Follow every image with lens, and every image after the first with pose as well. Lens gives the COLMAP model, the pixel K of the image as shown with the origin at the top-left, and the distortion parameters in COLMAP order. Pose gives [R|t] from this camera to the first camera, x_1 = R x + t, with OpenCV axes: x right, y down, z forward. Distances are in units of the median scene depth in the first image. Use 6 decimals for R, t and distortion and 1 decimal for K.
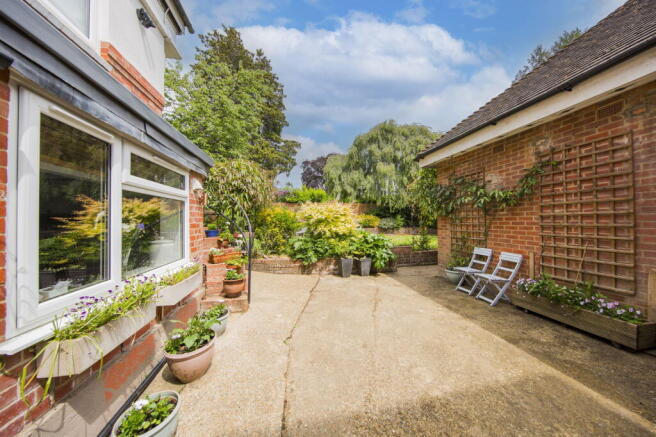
lens RADIAL K [[215.5, 0, 327.8], [0, 215.5, 219.3], [0, 0, 1]] dist [-0.000290, -0.000110]
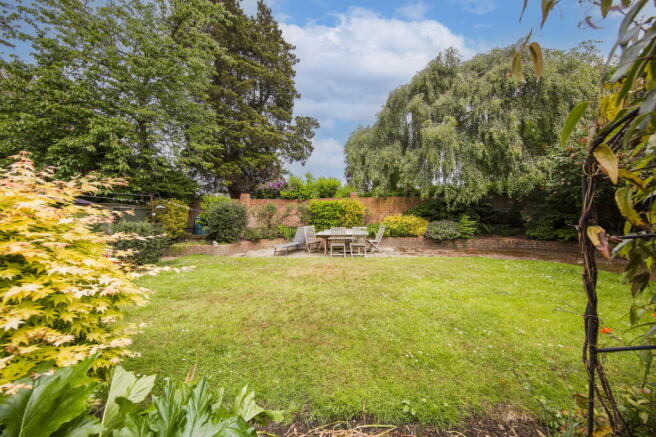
lens RADIAL K [[215.5, 0, 328.5], [0, 215.5, 219.9], [0, 0, 1]] dist [-0.000290, -0.000110]
pose [[0.969967, -0.003471, -0.243213, 0.119555], [0.004851, 0.999975, 0.005076, -0.011686], [0.243189, -0.006103, 0.969960, 0.364734]]
